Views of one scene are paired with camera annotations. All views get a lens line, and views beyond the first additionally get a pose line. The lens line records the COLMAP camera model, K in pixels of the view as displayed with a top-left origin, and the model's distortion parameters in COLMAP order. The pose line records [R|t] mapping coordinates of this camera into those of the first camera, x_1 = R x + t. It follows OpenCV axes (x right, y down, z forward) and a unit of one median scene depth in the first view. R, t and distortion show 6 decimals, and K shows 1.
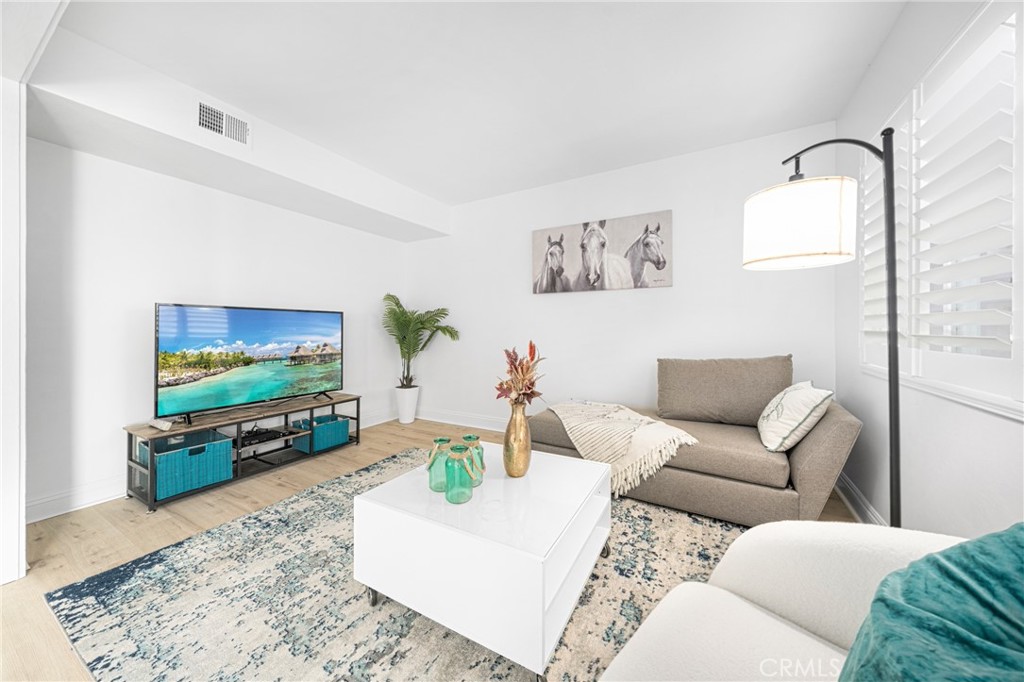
lens RADIAL K [[349.3, 0, 512.0], [0, 349.3, 341.0], [0, 0, 1]] dist [-0.000772, -0.000061]
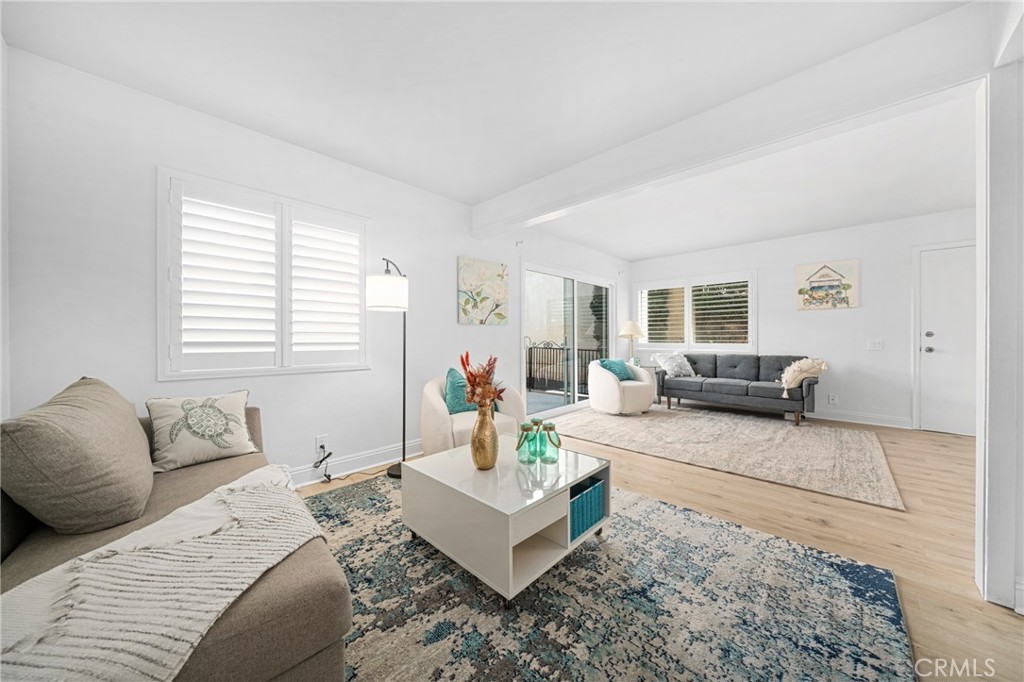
lens RADIAL K [[349.3, 0, 512.0], [0, 349.3, 341.0], [0, 0, 1]] dist [-0.000772, -0.000061]
pose [[-0.966574, 0.002626, 0.256373, -0.365950], [0.012950, 0.999171, 0.038589, -0.080729], [-0.256059, 0.040619, -0.965807, 2.077310]]
